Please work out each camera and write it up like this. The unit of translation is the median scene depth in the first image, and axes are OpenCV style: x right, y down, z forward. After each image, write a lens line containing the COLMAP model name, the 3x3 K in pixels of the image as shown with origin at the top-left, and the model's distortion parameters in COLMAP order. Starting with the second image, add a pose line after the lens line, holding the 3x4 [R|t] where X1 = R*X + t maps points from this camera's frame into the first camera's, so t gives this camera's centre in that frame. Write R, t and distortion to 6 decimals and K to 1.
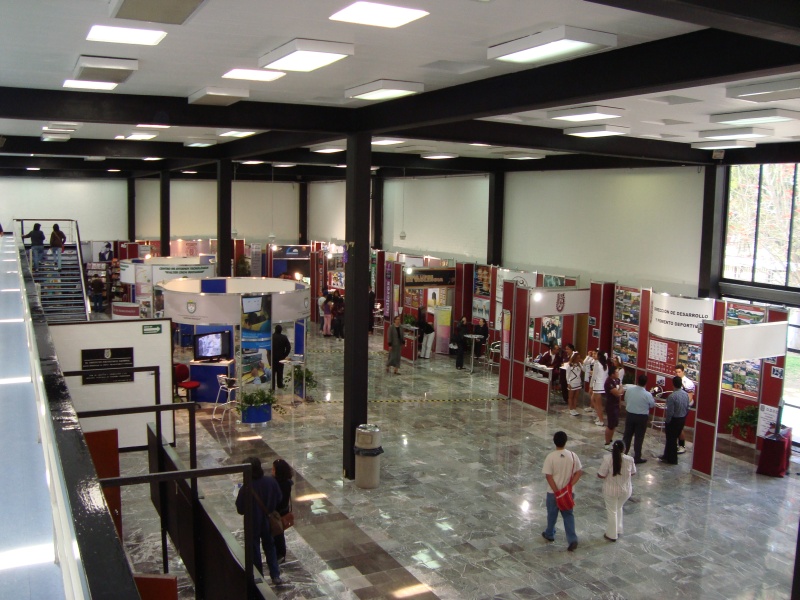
lens RADIAL K [[778.9, 0, 400.0], [0, 778.9, 300.0], [0, 0, 1]] dist [-0.110266, 0.026589]
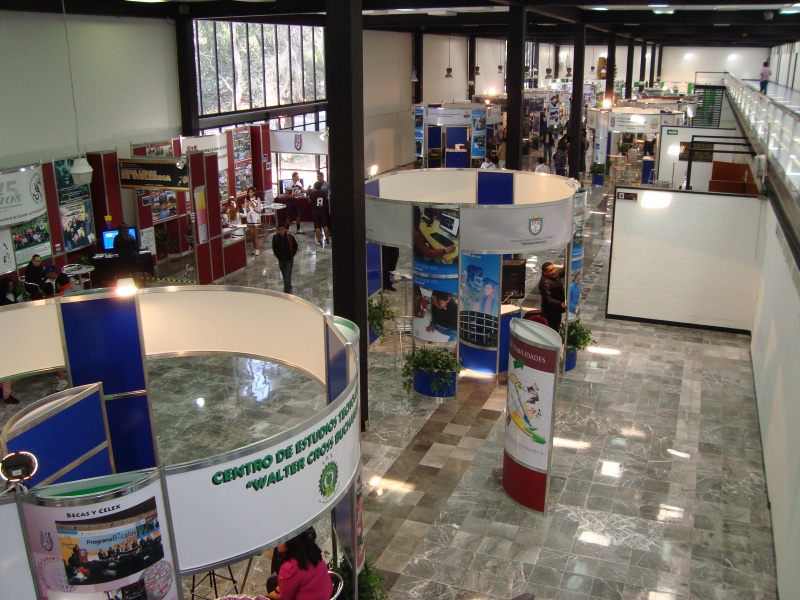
lens RADIAL K [[778.9, 0, 400.0], [0, 778.9, 300.0], [0, 0, 1]] dist [-0.110266, 0.026589]
pose [[-0.663496, -0.243874, 0.707317, -0.664172], [0.085303, 0.914562, 0.395348, -0.197398], [-0.743301, 0.322648, -0.586005, 1.432322]]
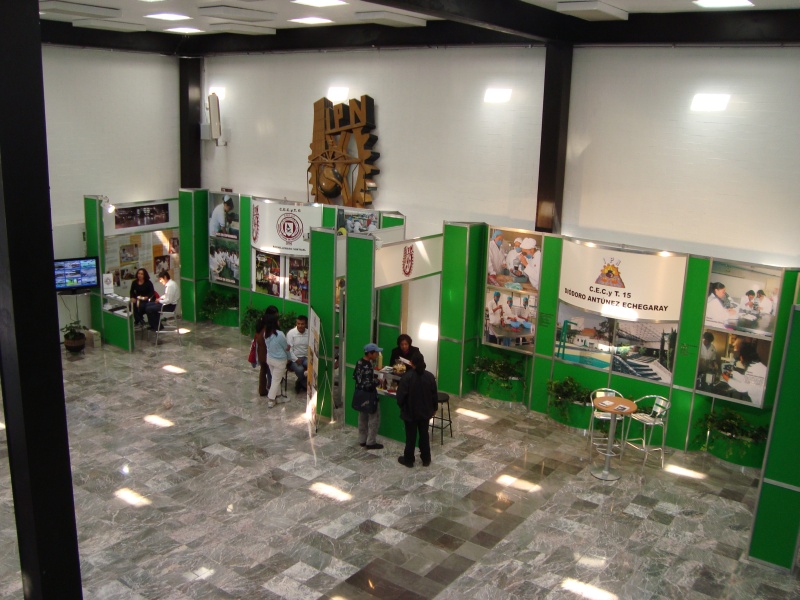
lens RADIAL K [[778.9, 0, 400.0], [0, 778.9, 300.0], [0, 0, 1]] dist [-0.110266, 0.026589]
pose [[0.781130, -0.146677, 0.606895, -0.207037], [0.060583, 0.985233, 0.160140, -0.072009], [-0.621422, -0.088323, 0.778481, 0.535550]]
